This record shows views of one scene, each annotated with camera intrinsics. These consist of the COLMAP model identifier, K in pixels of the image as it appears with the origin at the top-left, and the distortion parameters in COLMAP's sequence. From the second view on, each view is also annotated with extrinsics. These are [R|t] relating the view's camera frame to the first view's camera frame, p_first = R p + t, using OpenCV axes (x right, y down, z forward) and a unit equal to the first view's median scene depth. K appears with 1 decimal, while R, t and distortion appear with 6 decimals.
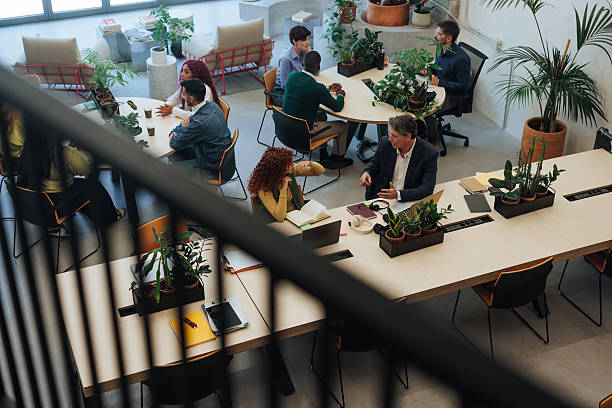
lens RADIAL K [[894.8, 0, 306.0], [0, 894.8, 204.0], [0, 0, 1]] dist [-0.009781, 0.064272]
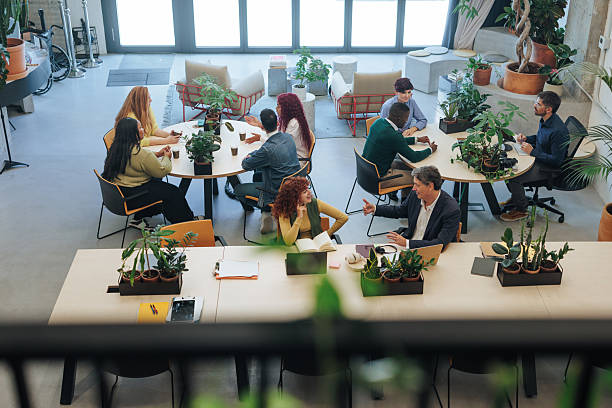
lens RADIAL K [[894.8, 0, 306.0], [0, 894.8, 204.0], [0, 0, 1]] dist [-0.009781, 0.064272]
pose [[0.926320, 0.170953, -0.335718, 0.267935], [-0.192988, 0.980641, -0.033140, 0.001652], [0.323554, 0.095488, 0.941379, -0.006605]]
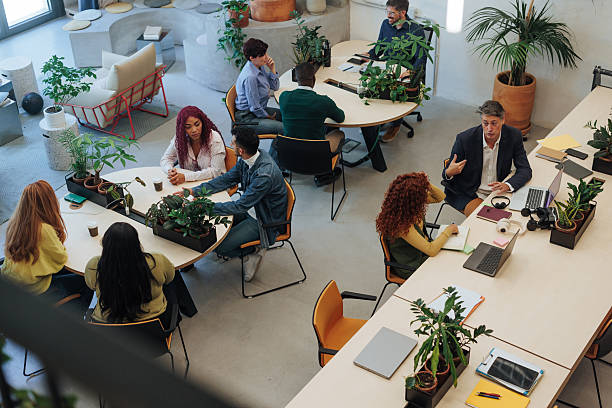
lens RADIAL K [[894.8, 0, 306.0], [0, 894.8, 204.0], [0, 0, 1]] dist [-0.009781, 0.064272]
pose [[0.856312, -0.308962, 0.413851, -0.387434], [0.296203, 0.950236, 0.096519, -0.119118], [-0.423077, 0.039933, 0.905214, 0.192579]]
